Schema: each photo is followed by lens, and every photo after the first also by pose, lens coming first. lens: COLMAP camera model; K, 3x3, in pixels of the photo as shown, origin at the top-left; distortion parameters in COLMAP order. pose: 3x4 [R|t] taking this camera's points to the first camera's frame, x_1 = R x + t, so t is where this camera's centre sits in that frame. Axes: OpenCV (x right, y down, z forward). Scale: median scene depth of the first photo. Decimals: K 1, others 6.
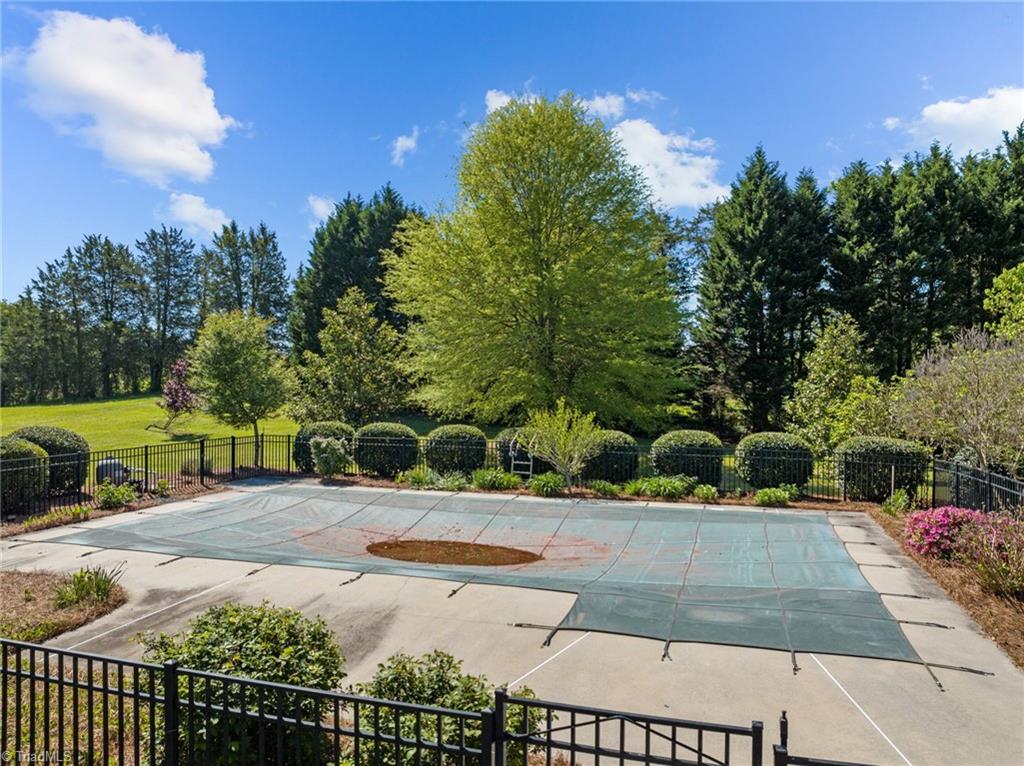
lens RADIAL K [[723.2, 0, 517.0], [0, 723.2, 385.0], [0, 0, 1]] dist [-0.044583, 0.007070]
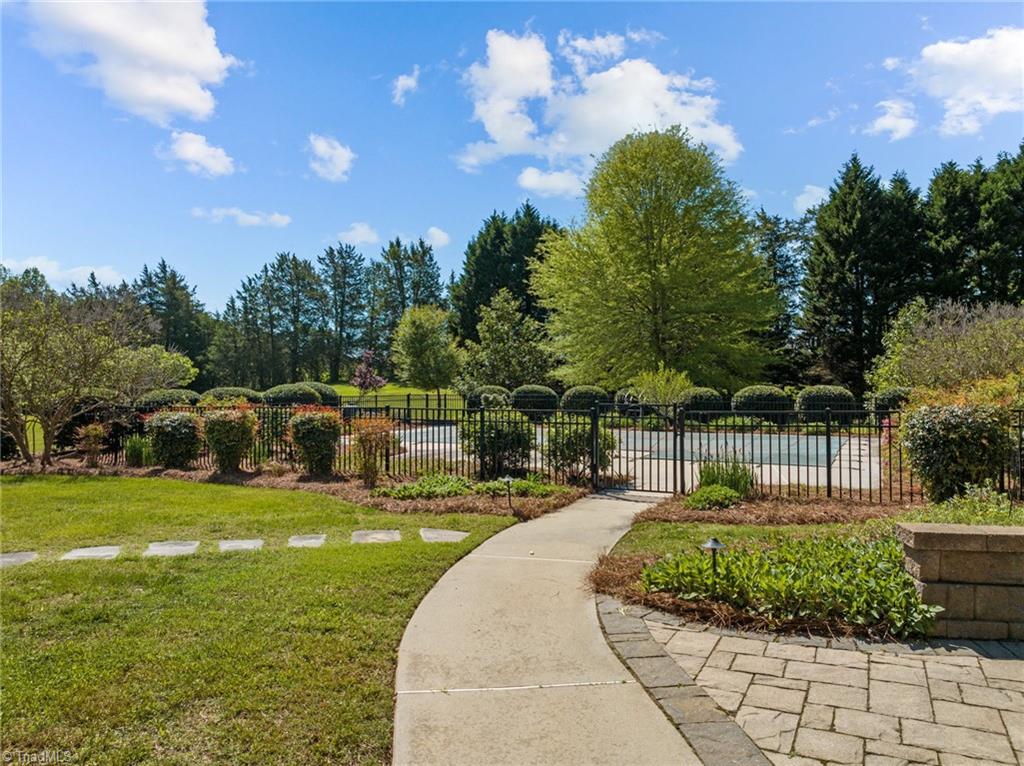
lens RADIAL K [[723.2, 0, 520.2], [0, 723.2, 377.1], [0, 0, 1]] dist [-0.044583, 0.007070]
pose [[0.984414, -0.007752, -0.175693, 0.017818], [0.004874, 0.999847, -0.016805, 0.033875], [0.175797, 0.015687, 0.984302, -0.192144]]
